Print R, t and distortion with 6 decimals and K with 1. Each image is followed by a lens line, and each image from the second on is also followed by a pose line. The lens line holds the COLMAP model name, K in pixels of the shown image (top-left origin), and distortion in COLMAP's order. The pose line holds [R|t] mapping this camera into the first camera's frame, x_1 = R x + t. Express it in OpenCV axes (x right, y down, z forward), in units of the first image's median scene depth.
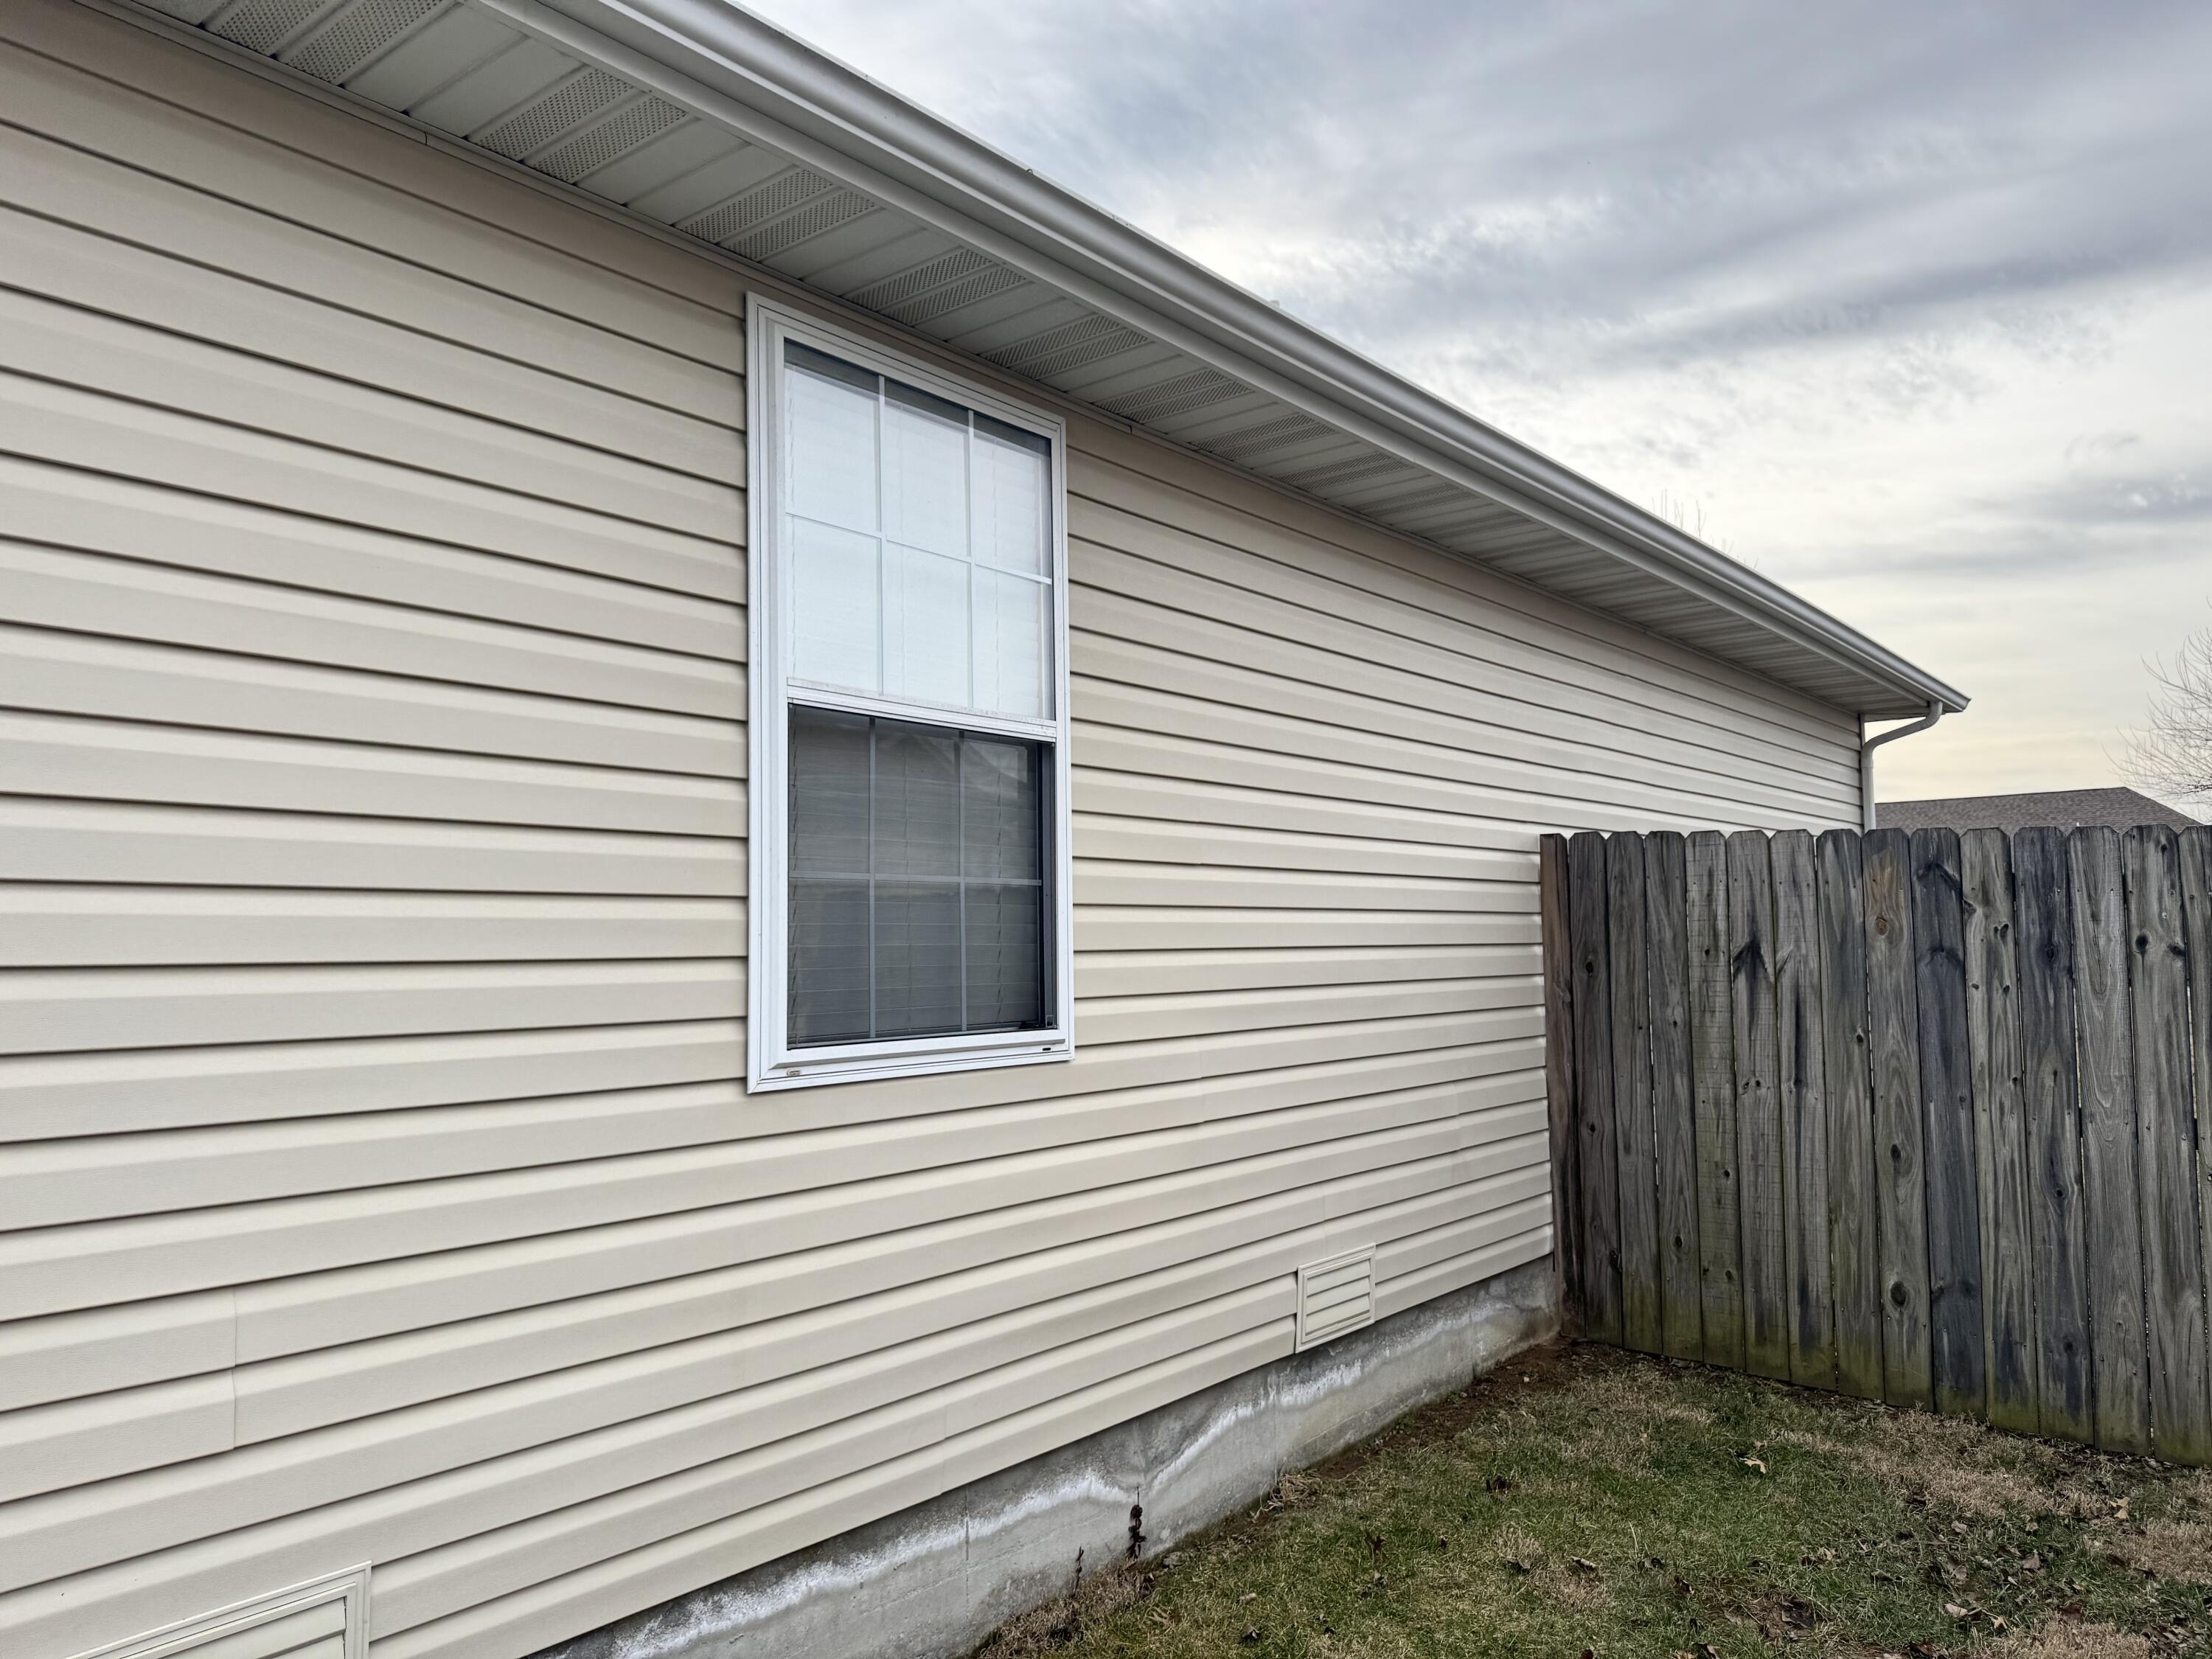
lens RADIAL K [[1571.6, 0, 1105.1], [0, 1571.6, 842.7], [0, 0, 1]] dist [0.007683, -0.002454]
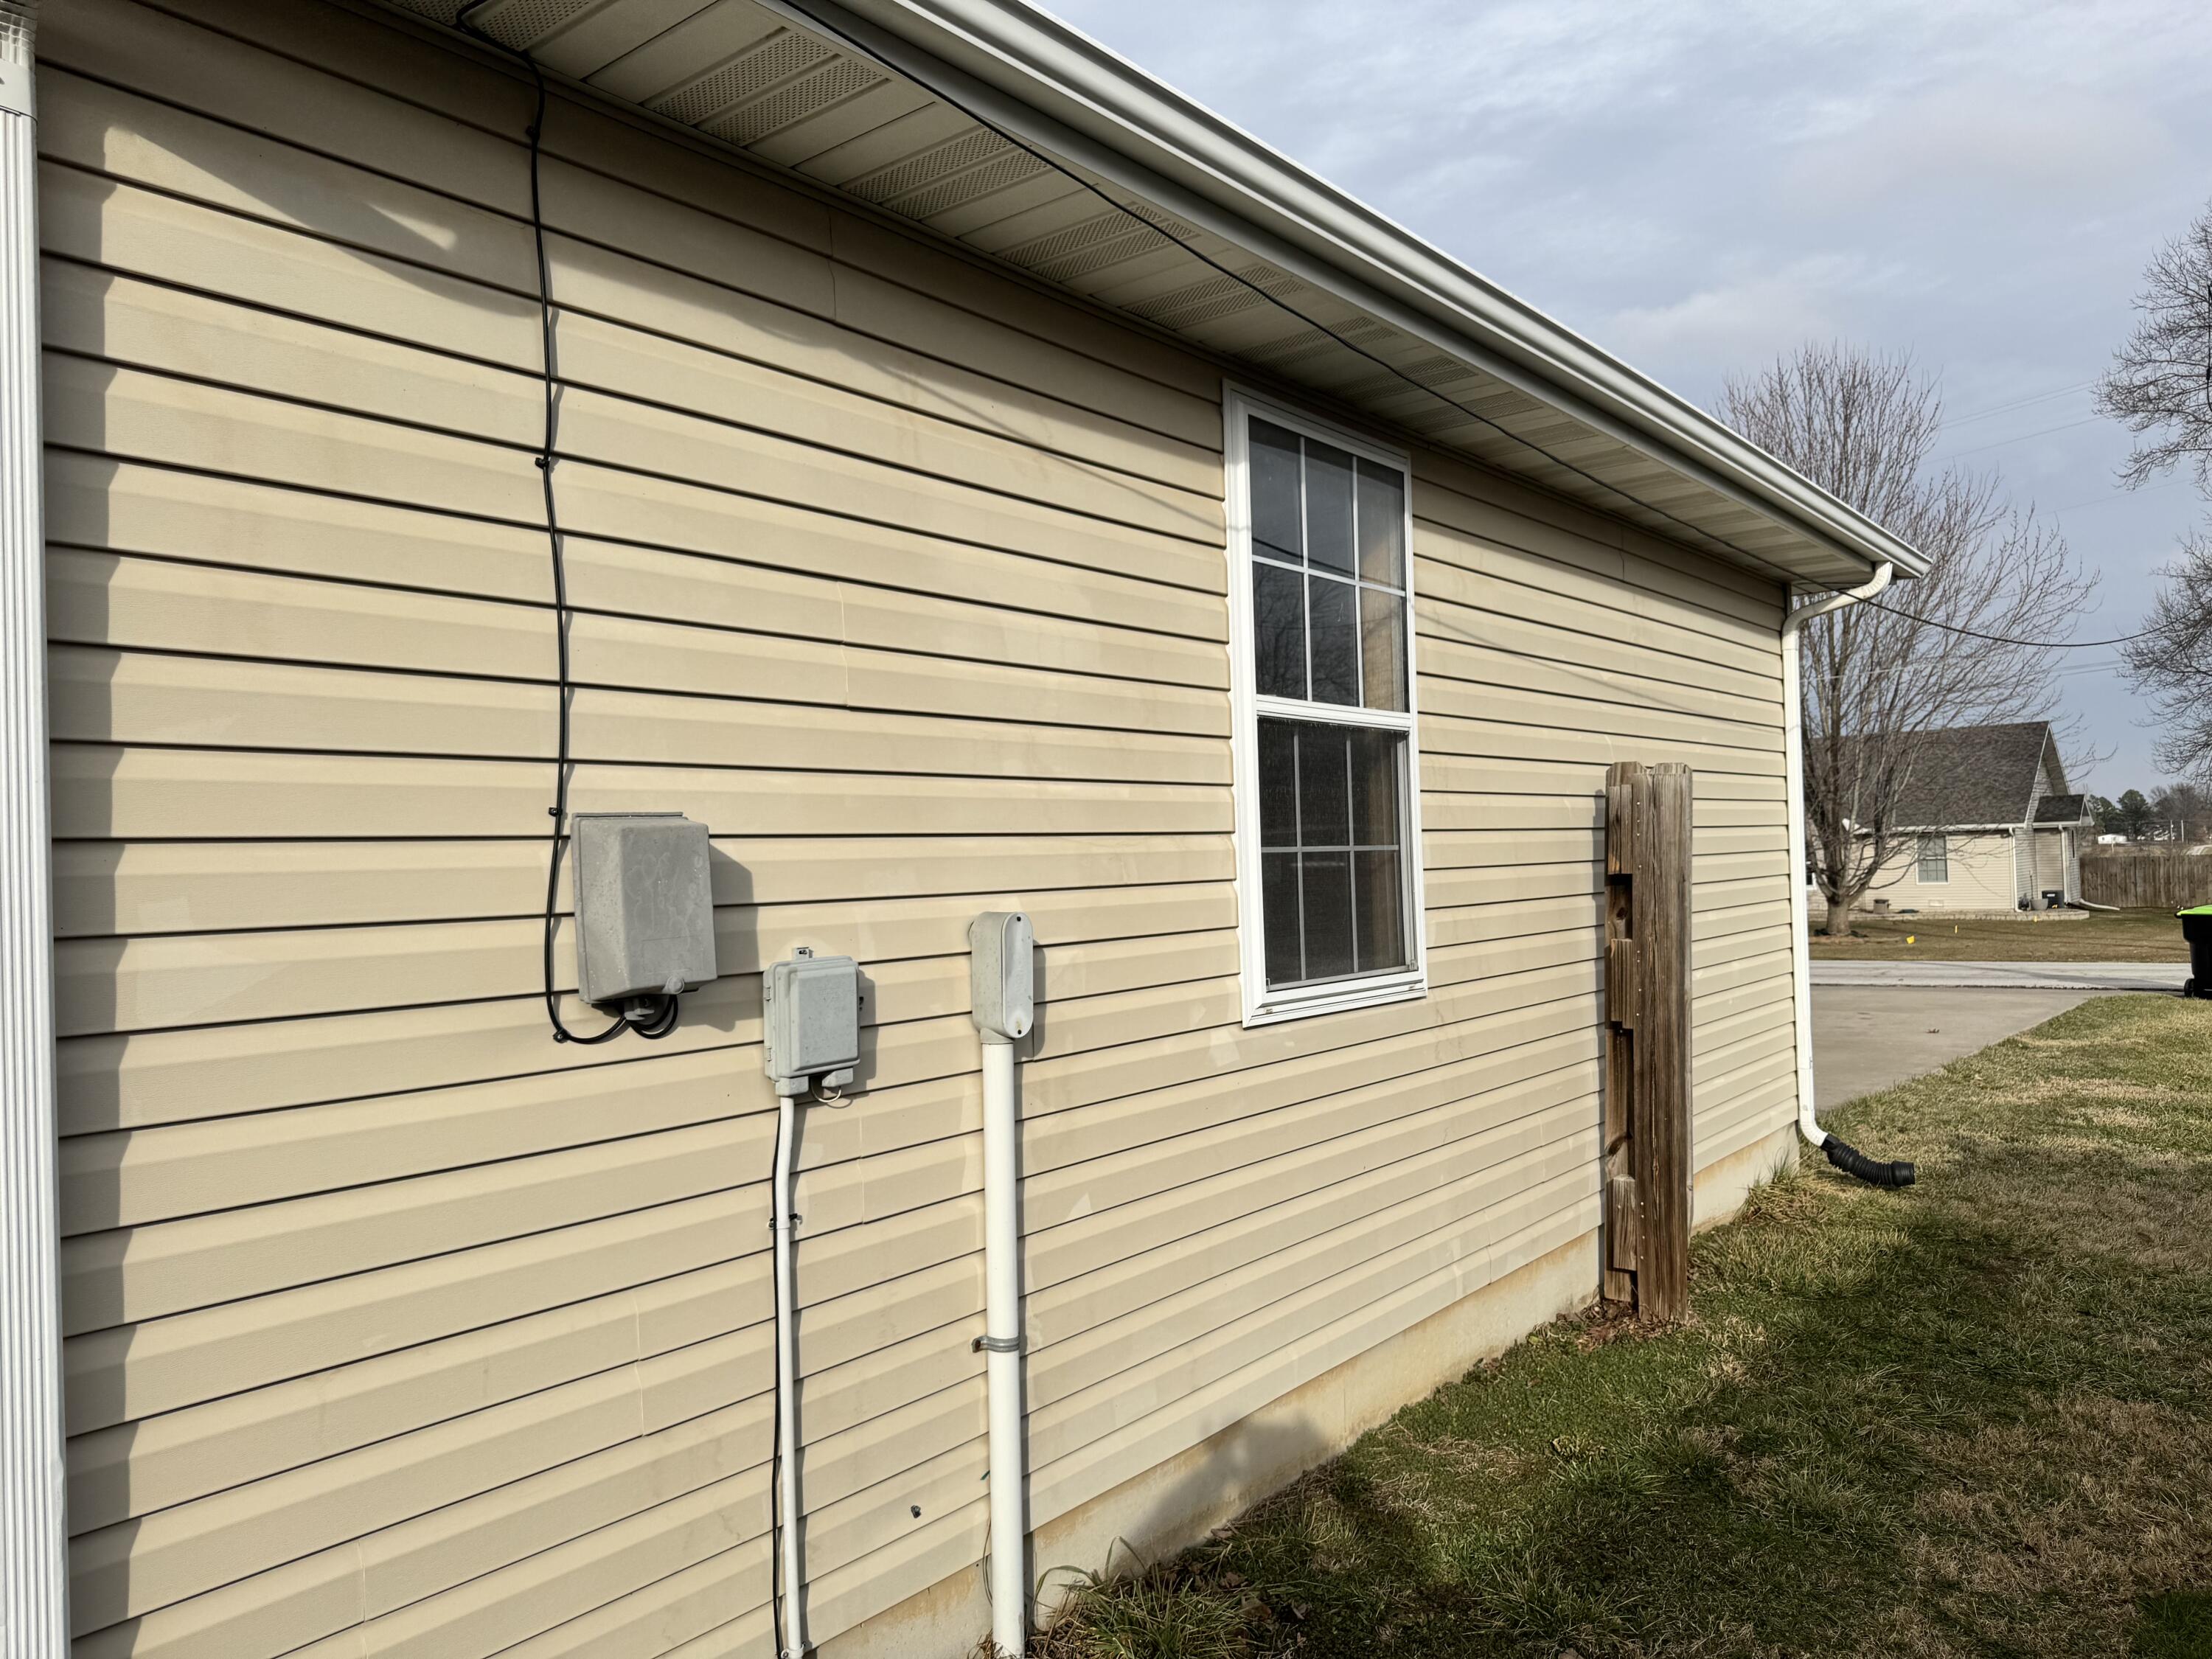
lens RADIAL K [[1571.6, 0, 1107.6], [0, 1571.6, 826.6], [0, 0, 1]] dist [0.007683, -0.002454]
pose [[0.999862, 0.000314, -0.016592, -0.239399], [0.000454, 0.998930, 0.046240, -0.046872], [0.016589, -0.046241, 0.998793, -0.199238]]
